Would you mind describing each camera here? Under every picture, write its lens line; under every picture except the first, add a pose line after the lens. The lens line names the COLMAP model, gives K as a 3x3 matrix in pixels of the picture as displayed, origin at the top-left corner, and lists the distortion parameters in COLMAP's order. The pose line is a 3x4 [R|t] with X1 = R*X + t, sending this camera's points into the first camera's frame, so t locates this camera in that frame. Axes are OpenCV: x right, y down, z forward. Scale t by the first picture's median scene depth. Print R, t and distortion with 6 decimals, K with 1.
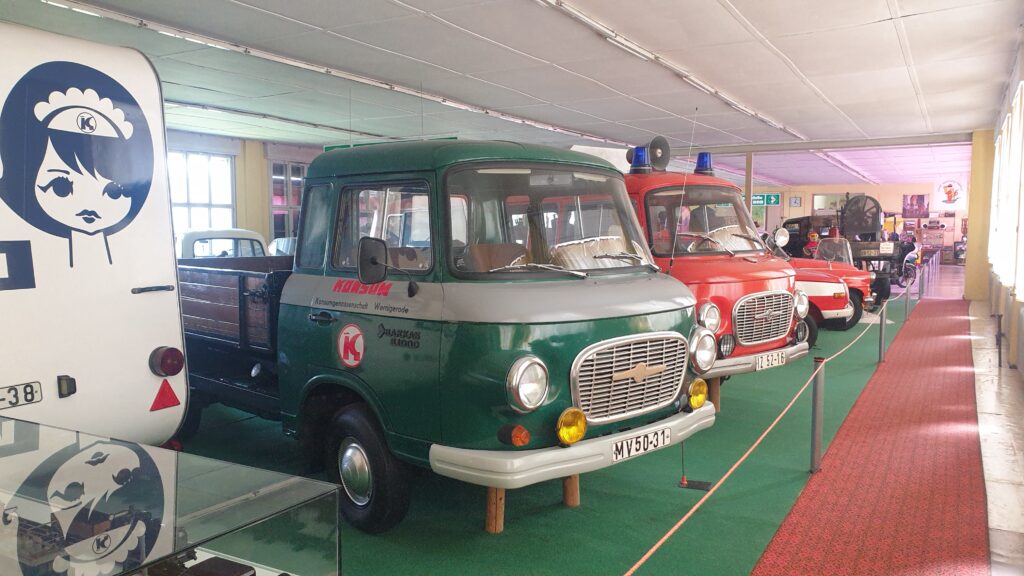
lens RADIAL K [[840.3, 0, 512.0], [0, 840.3, 288.0], [0, 0, 1]] dist [-0.045658, 0.148779]
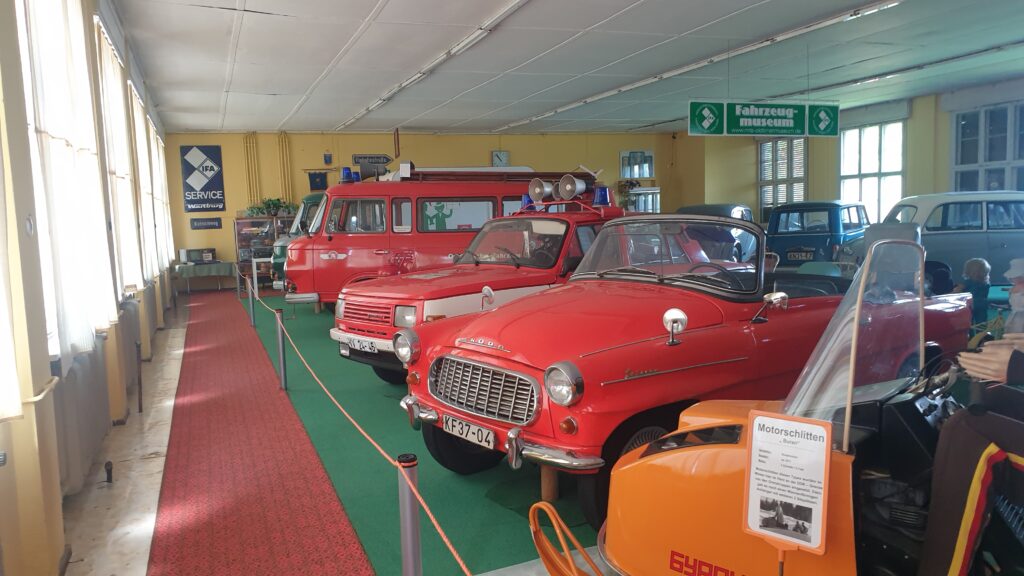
lens RADIAL K [[840.3, 0, 512.0], [0, 840.3, 288.0], [0, 0, 1]] dist [-0.045658, 0.148779]
pose [[-0.662712, 0.083702, -0.744182, 0.697249], [-0.017200, 0.991771, 0.126866, -0.082901], [0.748677, 0.096875, -0.655818, 1.344965]]
